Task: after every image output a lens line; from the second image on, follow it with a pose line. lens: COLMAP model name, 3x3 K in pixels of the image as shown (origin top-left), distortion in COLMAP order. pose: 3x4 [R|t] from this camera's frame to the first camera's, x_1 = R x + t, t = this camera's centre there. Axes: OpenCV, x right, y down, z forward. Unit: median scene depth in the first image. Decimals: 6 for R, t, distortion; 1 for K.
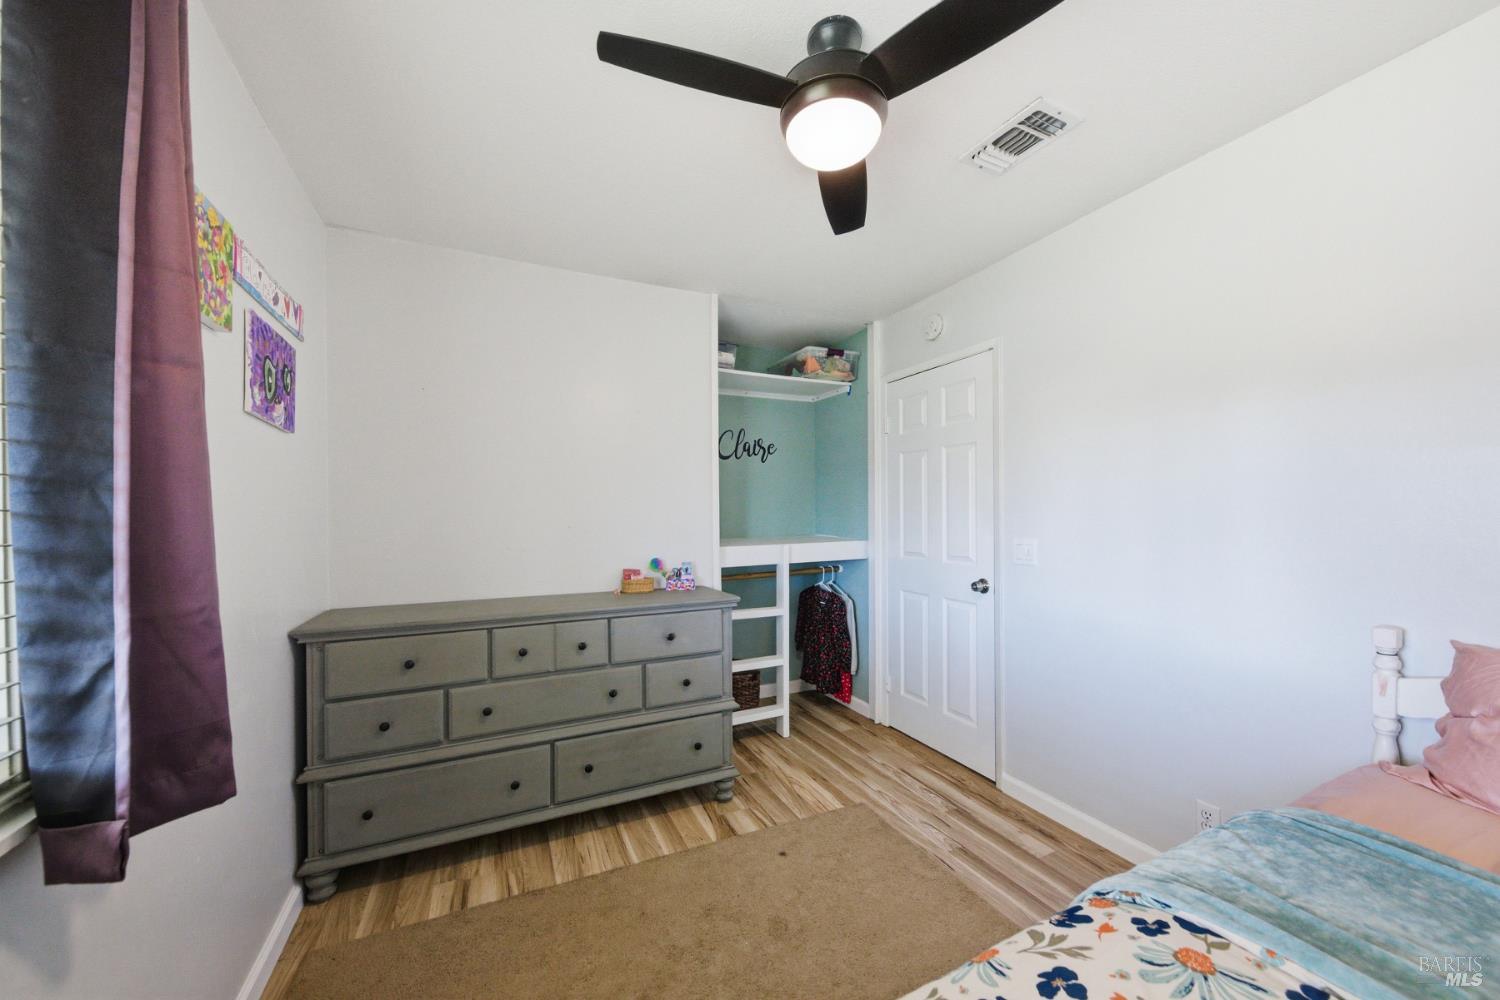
lens RADIAL K [[555.4, 0, 750.0], [0, 555.4, 500.0], [0, 0, 1]] dist [-0.000306, -0.000046]
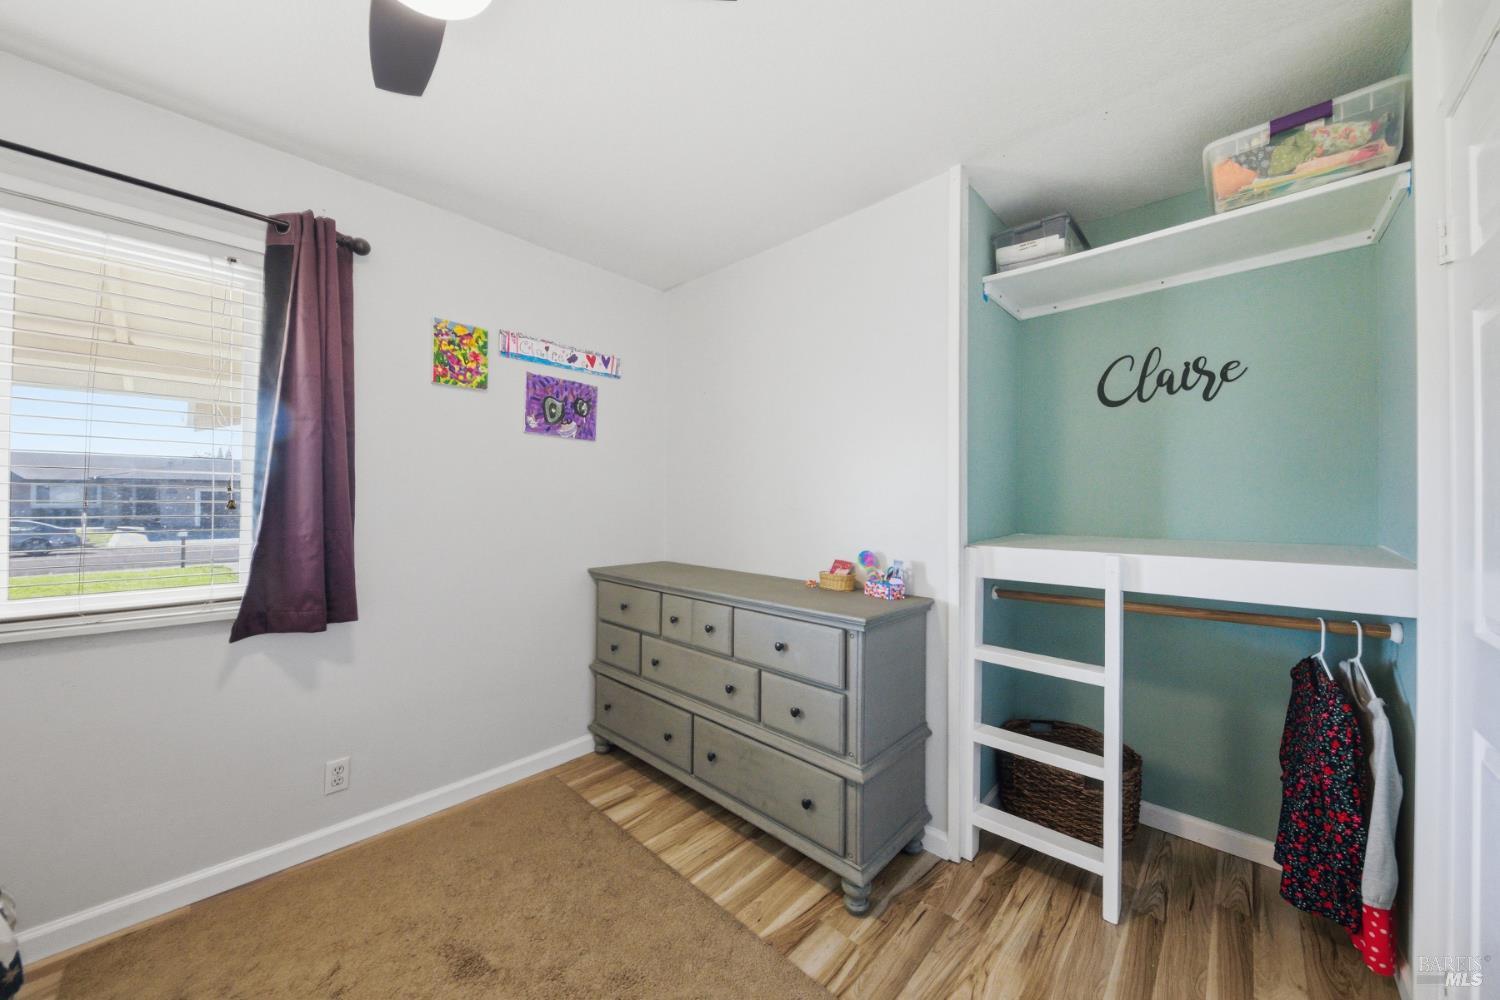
lens RADIAL K [[527.4, 0, 753.1], [0, 527.4, 485.2], [0, 0, 1]] dist [0.000770, -0.003064]
pose [[0.366318, -0.018165, -0.930312, 0.565564], [0.014656, 0.999798, -0.013751, 0.024068], [0.930374, -0.008598, 0.366510, 0.701511]]
